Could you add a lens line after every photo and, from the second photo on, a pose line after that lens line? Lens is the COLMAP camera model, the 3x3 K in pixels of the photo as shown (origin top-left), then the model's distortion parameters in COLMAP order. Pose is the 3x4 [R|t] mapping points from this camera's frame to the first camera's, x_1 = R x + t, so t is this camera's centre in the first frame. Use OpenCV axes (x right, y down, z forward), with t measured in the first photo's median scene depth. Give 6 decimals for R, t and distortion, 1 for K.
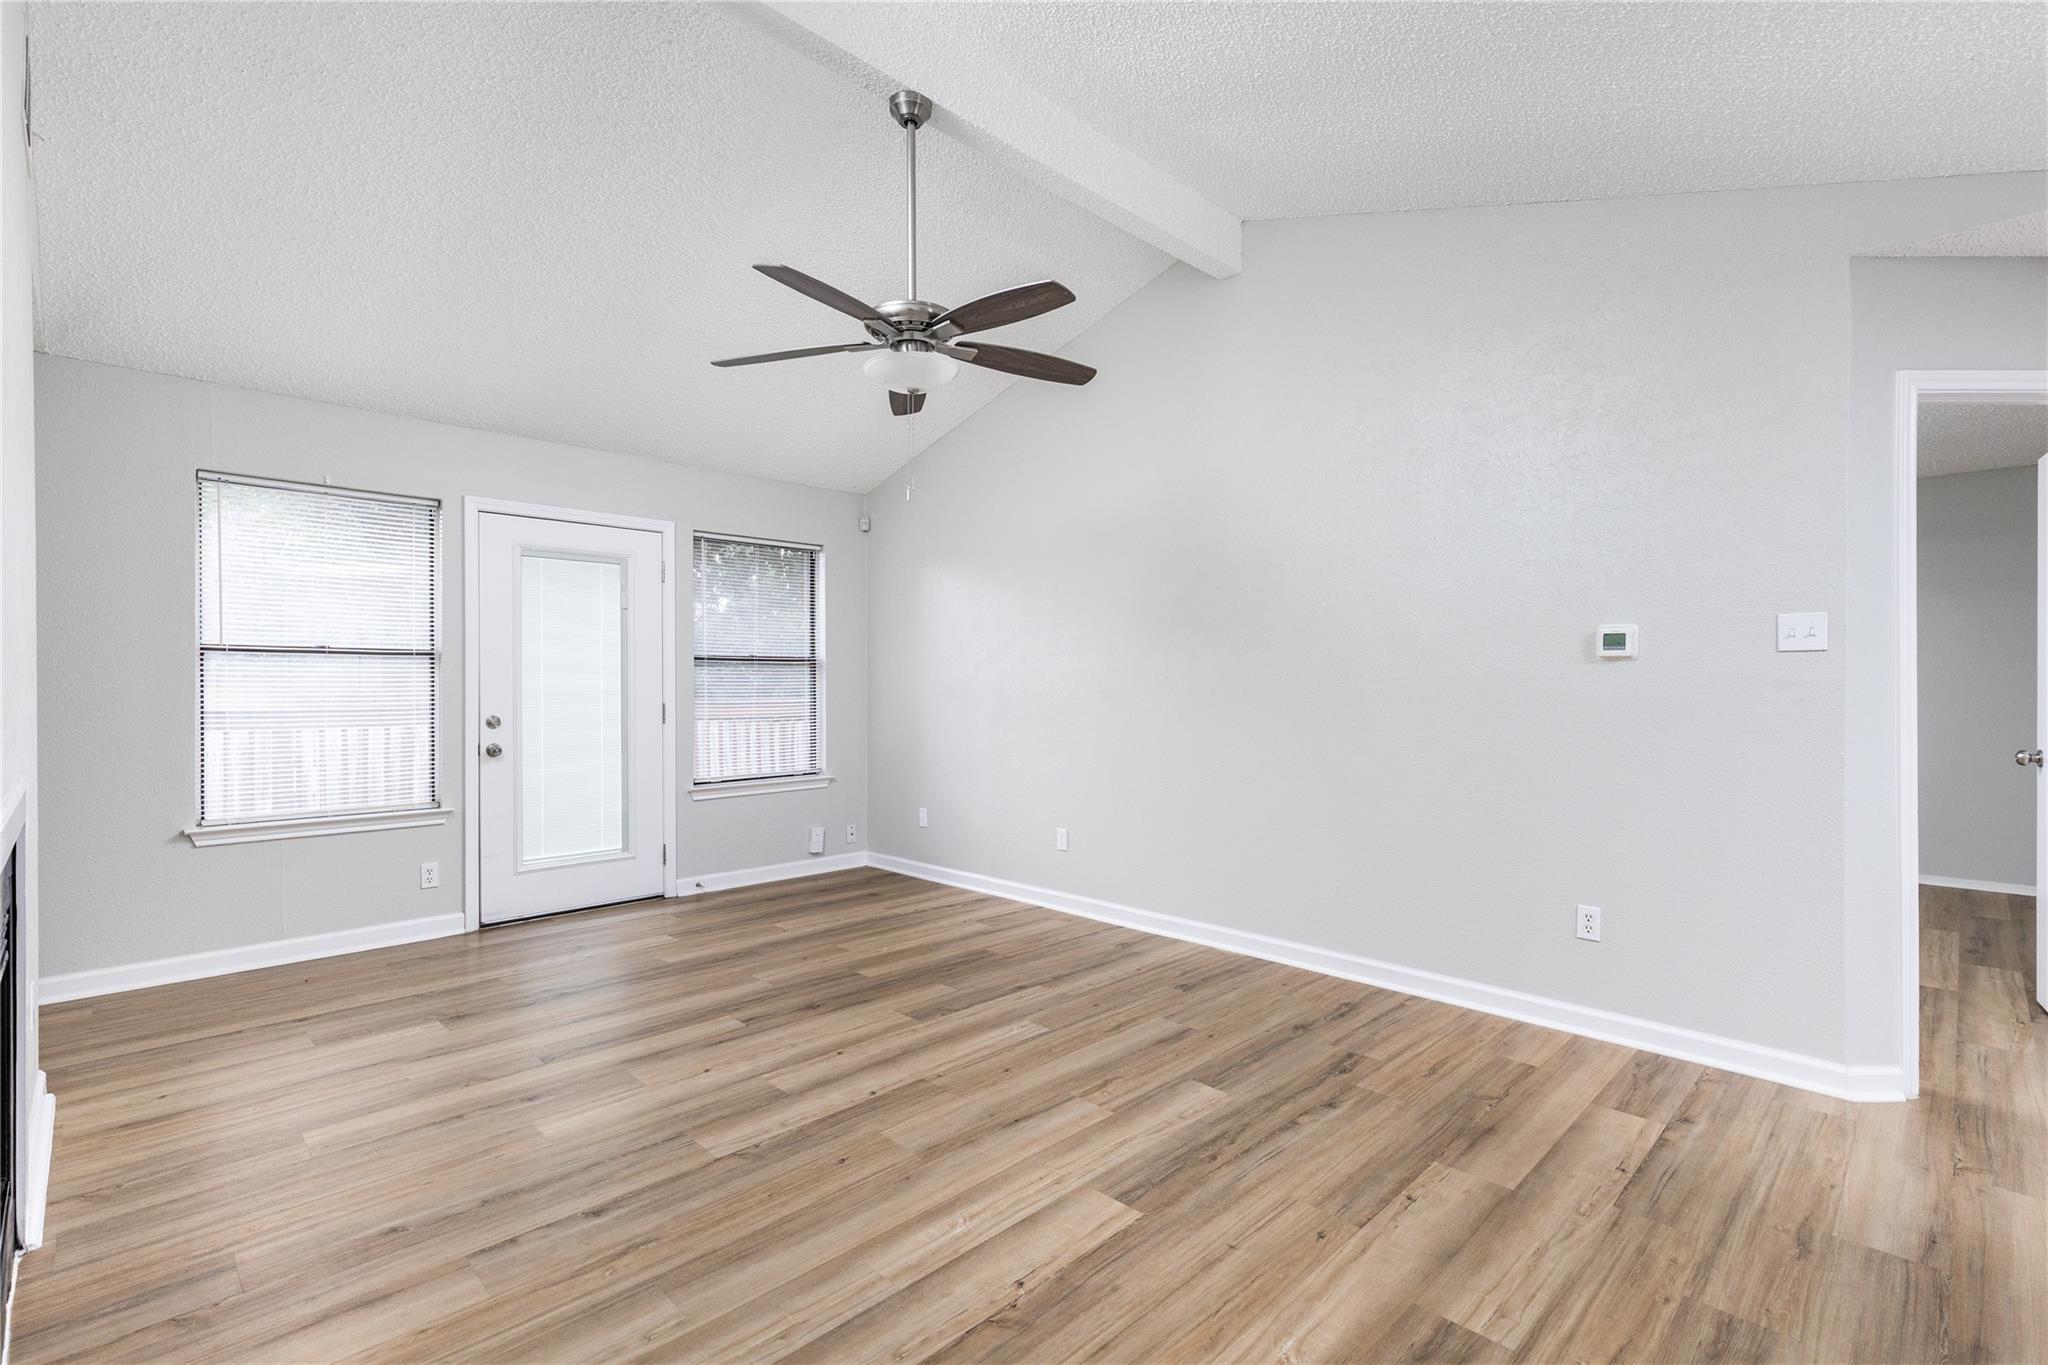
lens RADIAL K [[931.1, 0, 1030.0], [0, 931.1, 684.1], [0, 0, 1]] dist [0.007206, -0.000565]
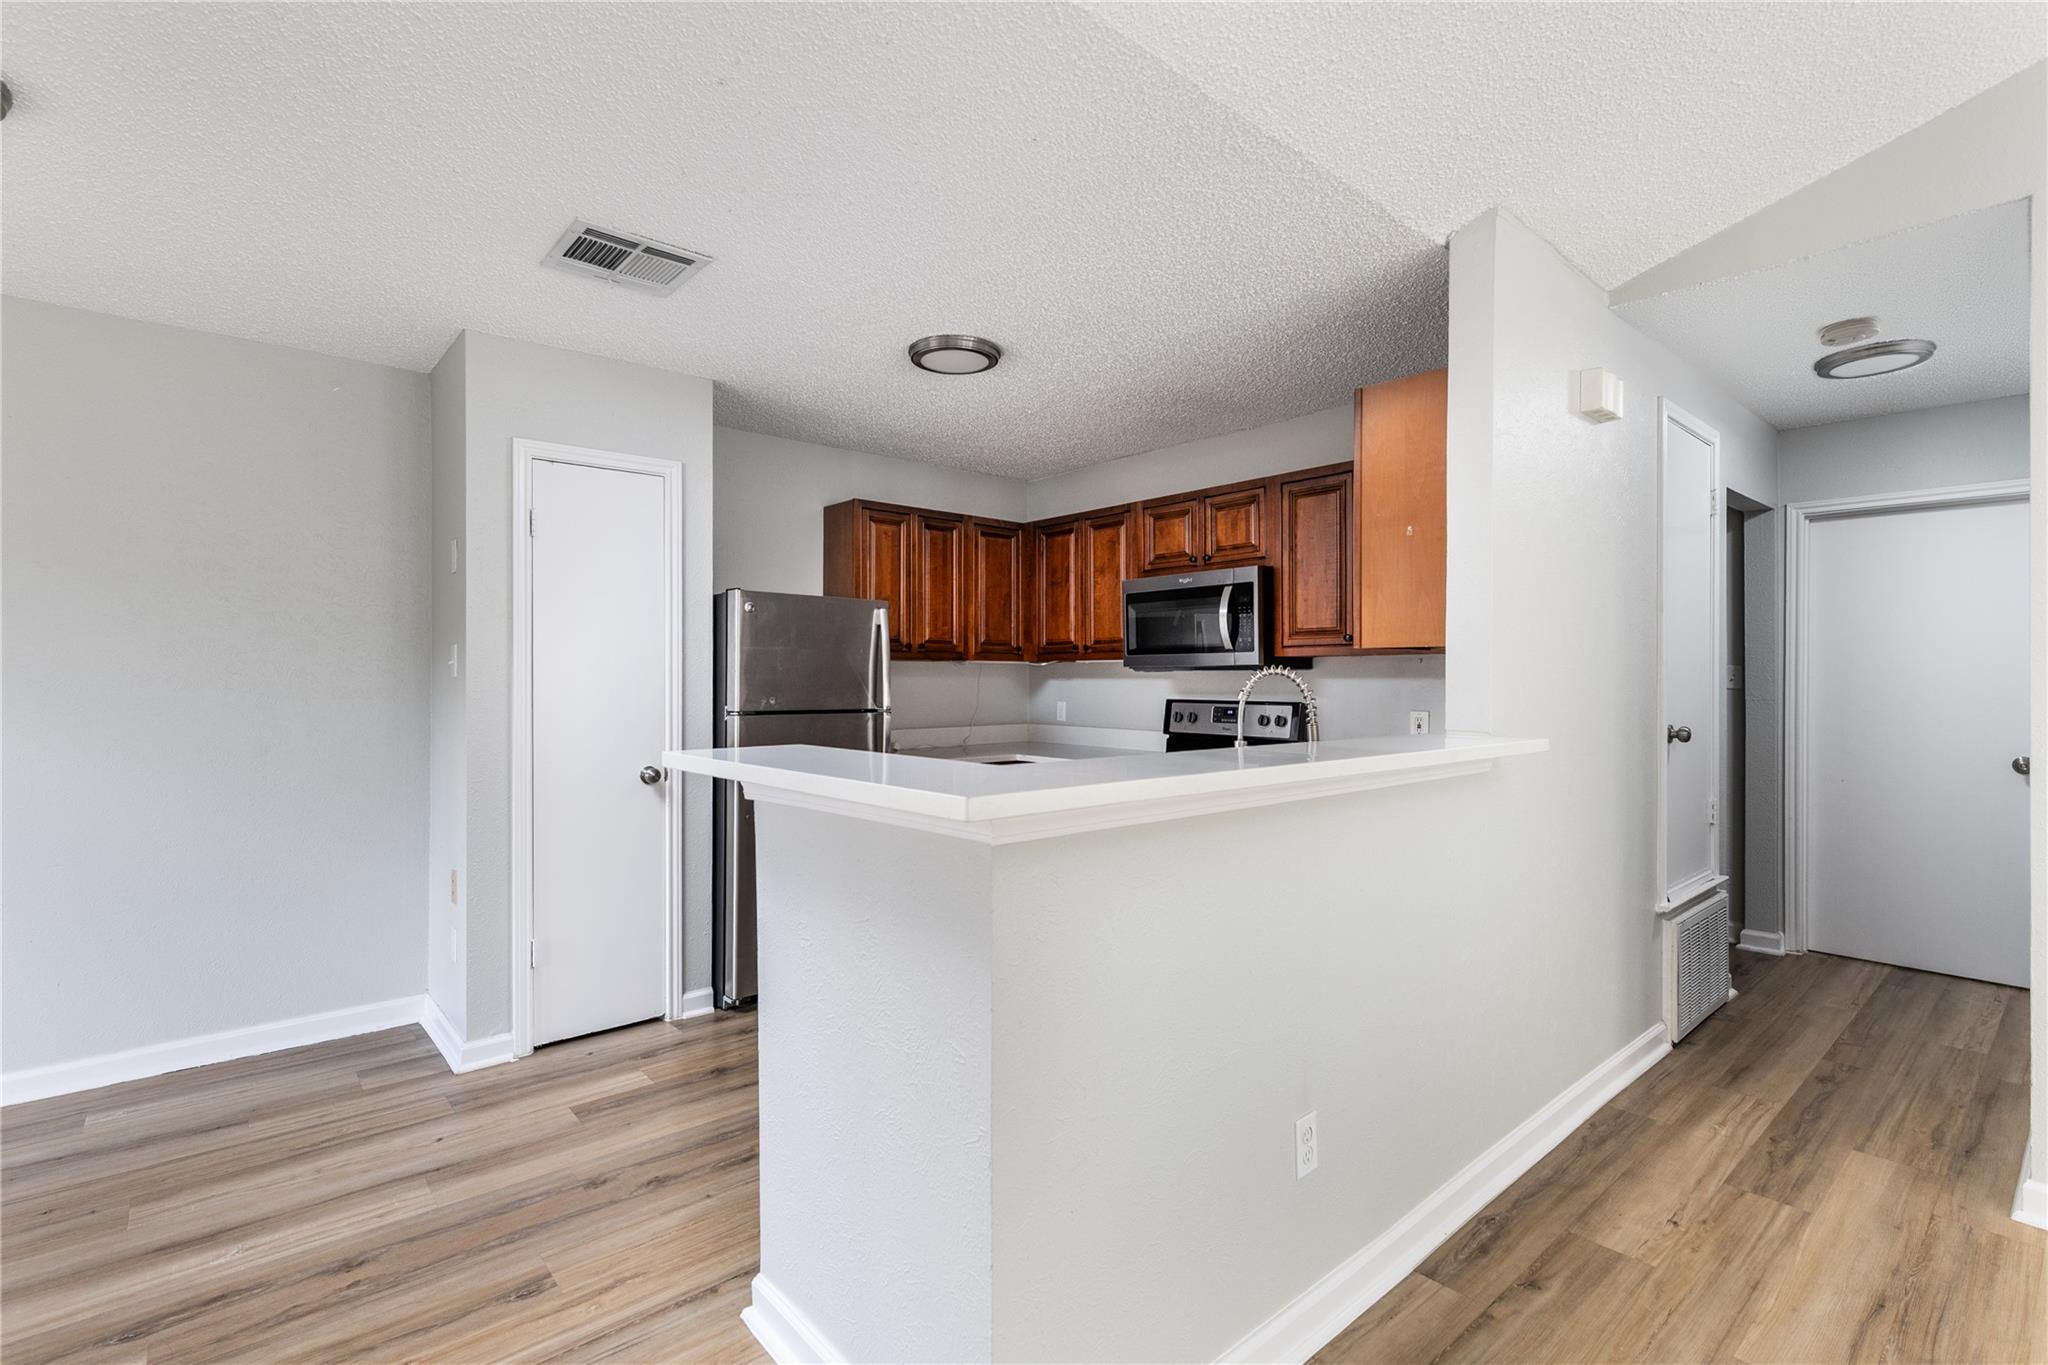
lens RADIAL K [[947.0, 0, 1019.1], [0, 947.0, 677.6], [0, 0, 1]] dist [0.007709, 0.000265]
pose [[-0.997199, -0.003001, 0.074740, 0.540462], [-0.003033, 0.999995, -0.000316, -0.026065], [-0.074739, -0.000542, -0.997203, 0.842094]]
